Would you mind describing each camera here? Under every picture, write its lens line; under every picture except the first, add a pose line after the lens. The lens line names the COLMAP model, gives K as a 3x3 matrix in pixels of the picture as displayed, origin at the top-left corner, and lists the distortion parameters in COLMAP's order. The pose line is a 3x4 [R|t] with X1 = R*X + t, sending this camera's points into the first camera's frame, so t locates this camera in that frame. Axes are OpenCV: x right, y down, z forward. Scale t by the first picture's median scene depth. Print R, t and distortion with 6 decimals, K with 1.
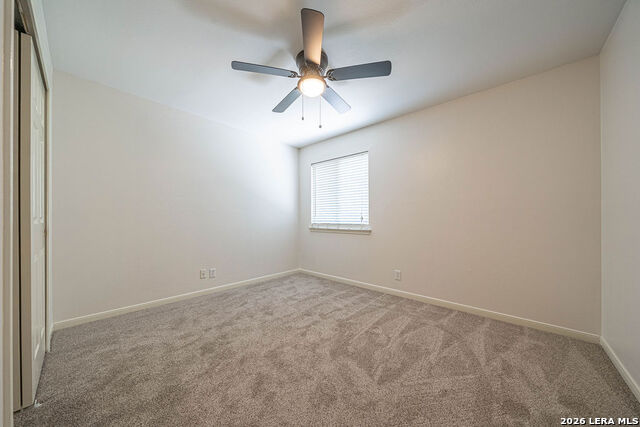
lens RADIAL K [[222.5, 0, 320.6], [0, 222.5, 218.5], [0, 0, 1]] dist [-0.002498, -0.000251]
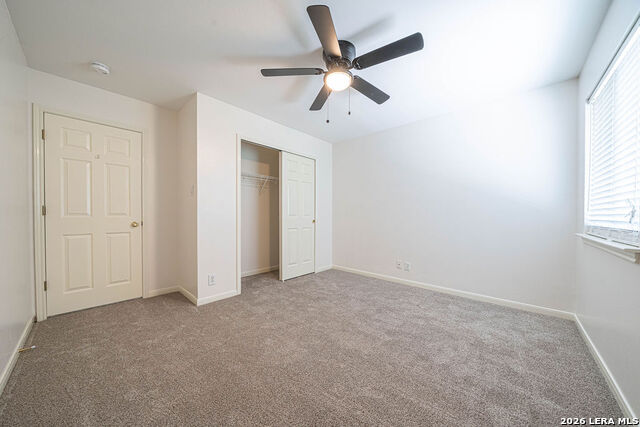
lens RADIAL K [[222.5, 0, 320.6], [0, 222.5, 218.5], [0, 0, 1]] dist [-0.002498, -0.000251]
pose [[-0.010561, 0.013769, -0.999849, 0.646017], [-0.002216, 0.999902, 0.013793, -0.001258], [0.999942, 0.002362, -0.010530, 0.635235]]
